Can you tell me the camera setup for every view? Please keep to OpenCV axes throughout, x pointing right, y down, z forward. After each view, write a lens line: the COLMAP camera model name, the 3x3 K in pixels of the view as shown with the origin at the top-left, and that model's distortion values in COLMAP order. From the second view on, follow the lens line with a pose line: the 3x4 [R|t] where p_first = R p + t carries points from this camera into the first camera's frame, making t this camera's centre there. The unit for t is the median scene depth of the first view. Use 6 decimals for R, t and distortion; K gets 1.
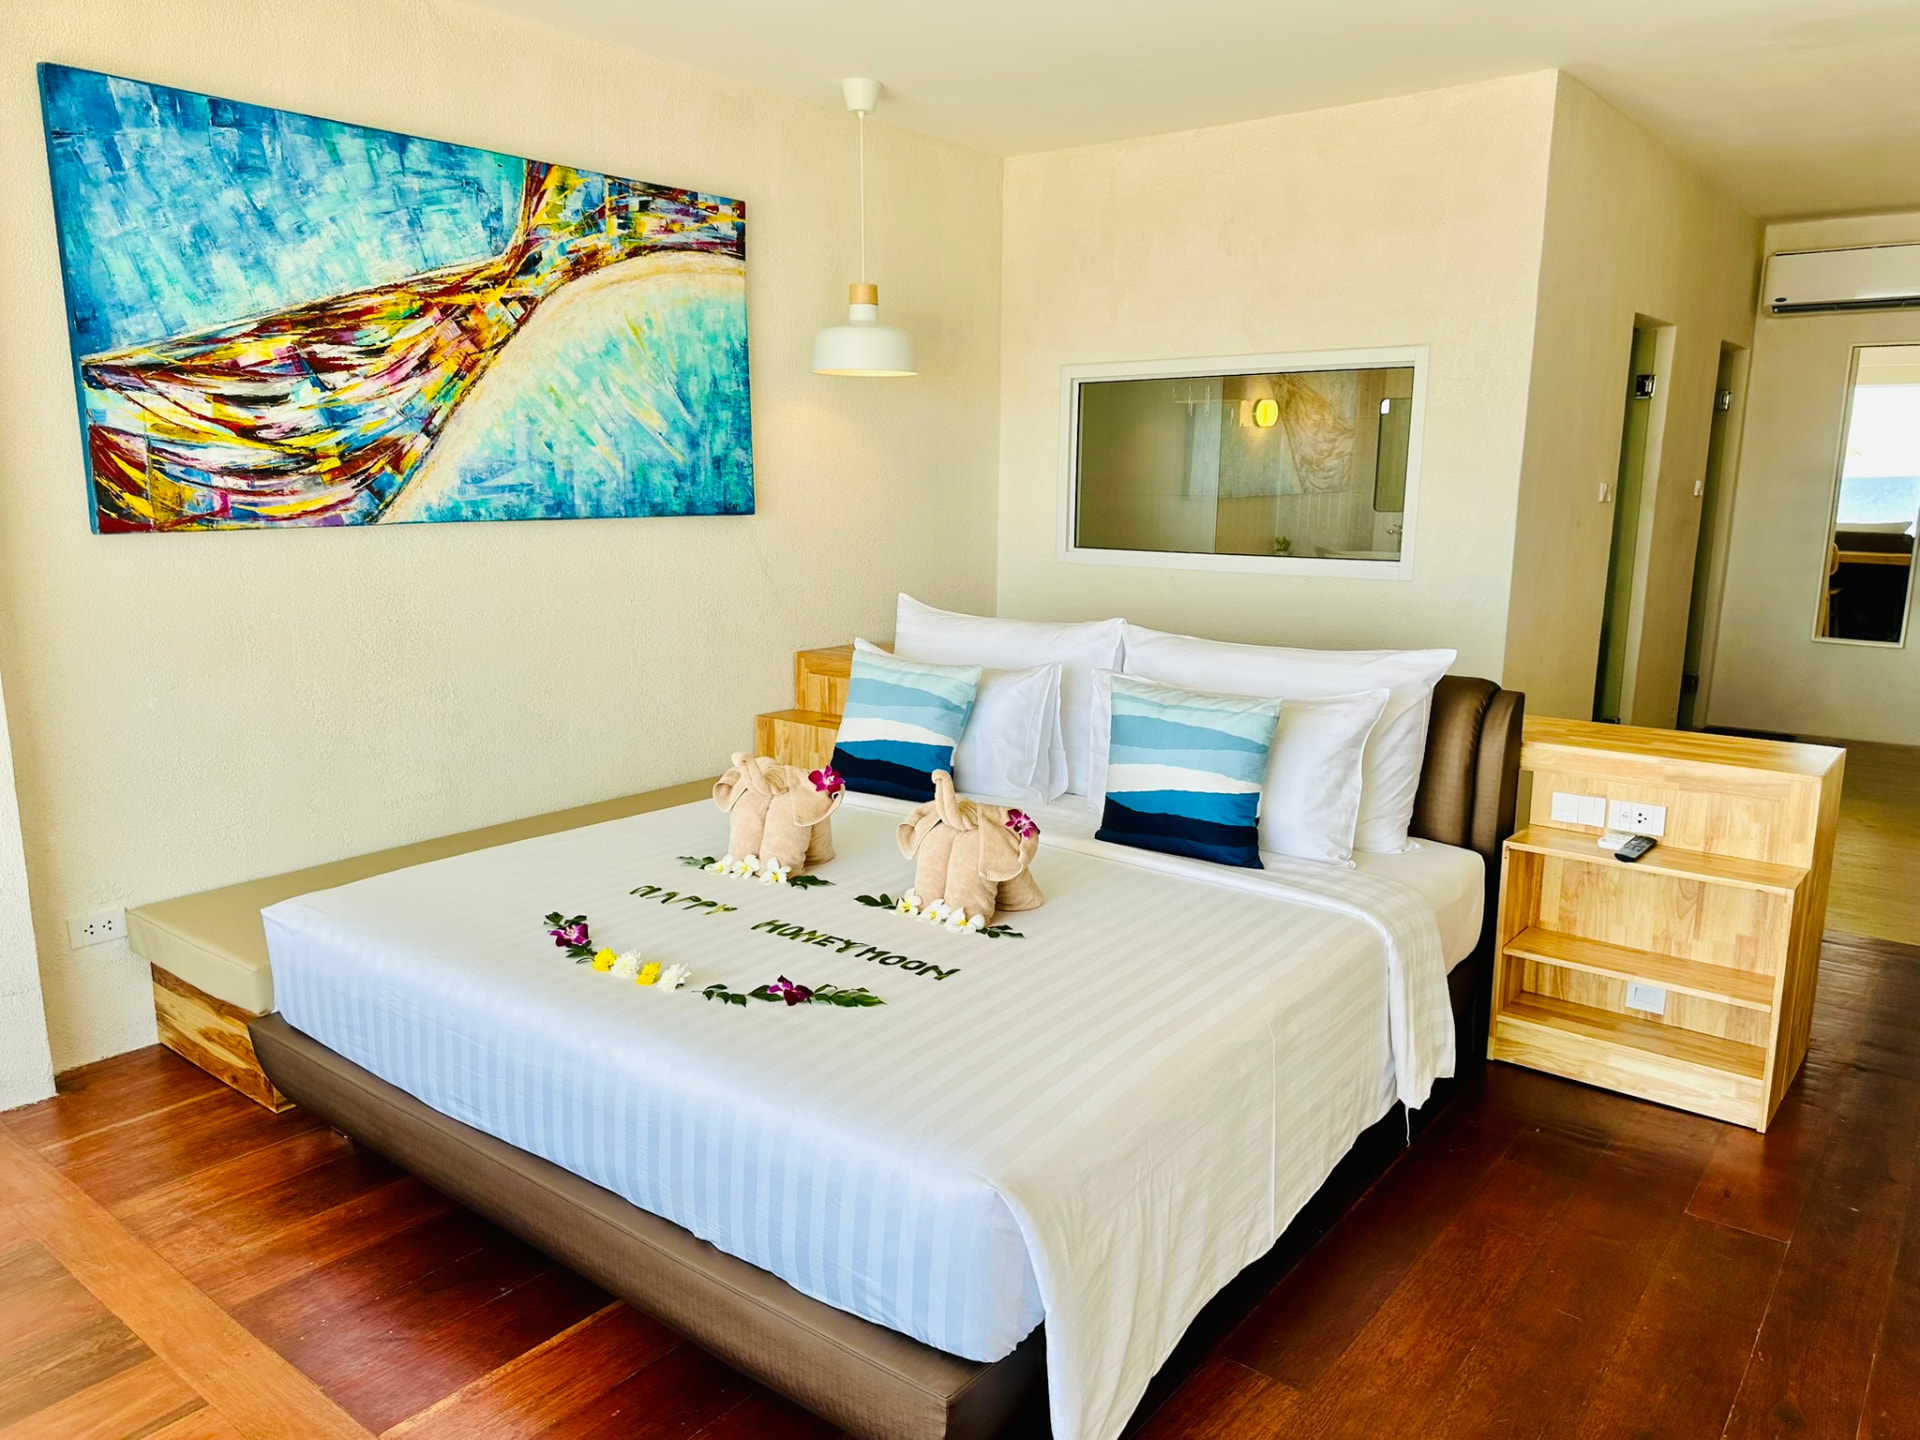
lens RADIAL K [[1394.4, 0, 966.0], [0, 1394.4, 737.6], [0, 0, 1]] dist [0.063863, -0.058268]
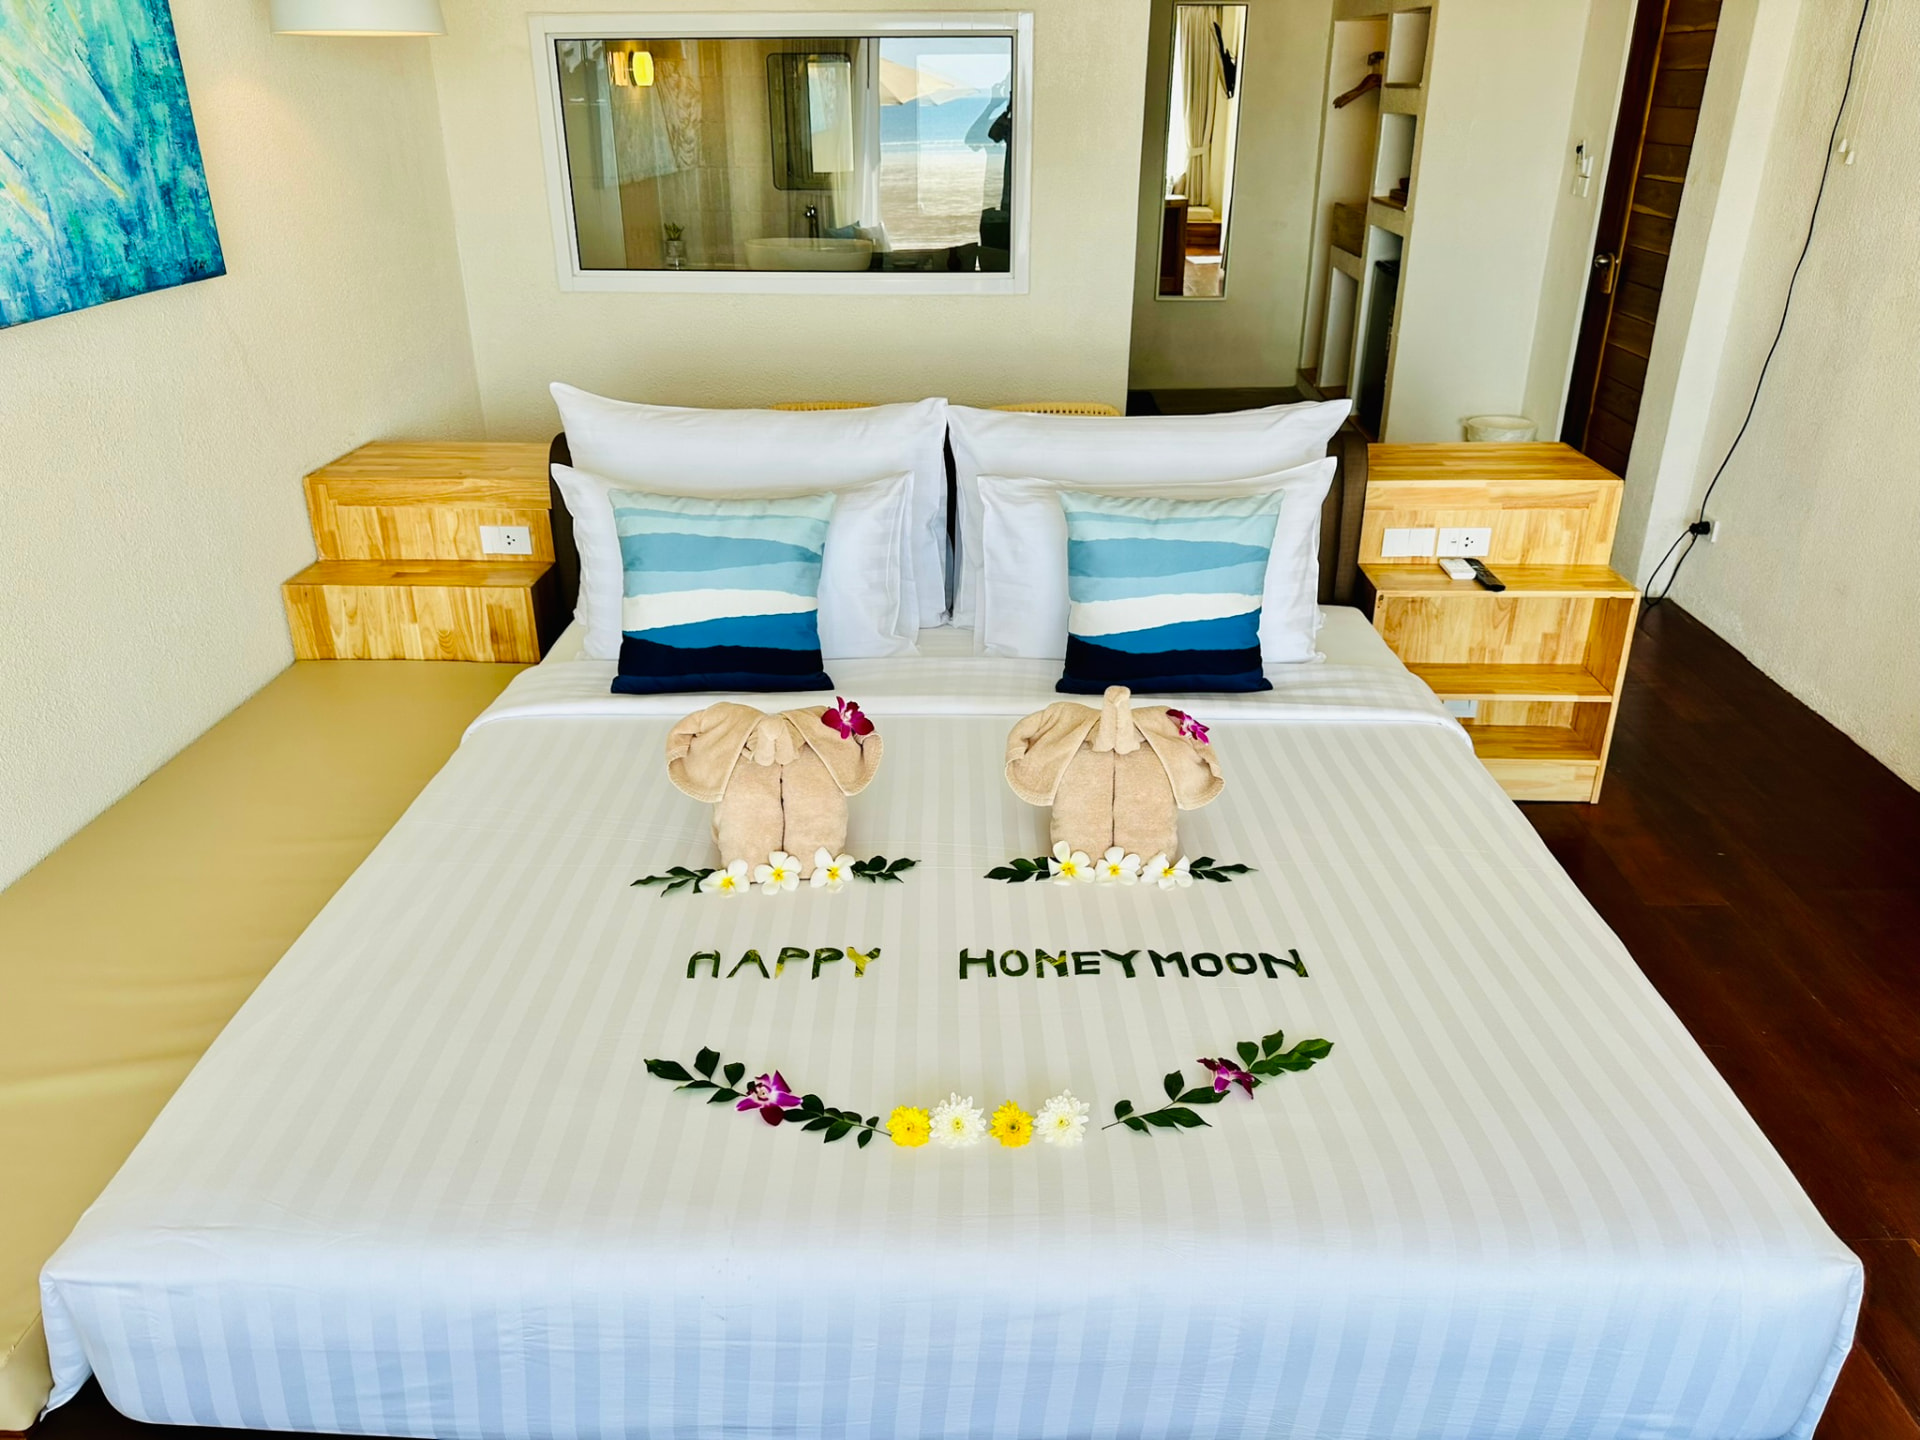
lens RADIAL K [[1394.4, 0, 965.7], [0, 1394.4, 714.1], [0, 0, 1]] dist [0.063863, -0.058268]
pose [[0.799237, -0.254495, 0.544475, -0.365607], [0.124482, 0.956375, 0.264294, -0.126026], [-0.587984, -0.143456, 0.796050, 0.346511]]
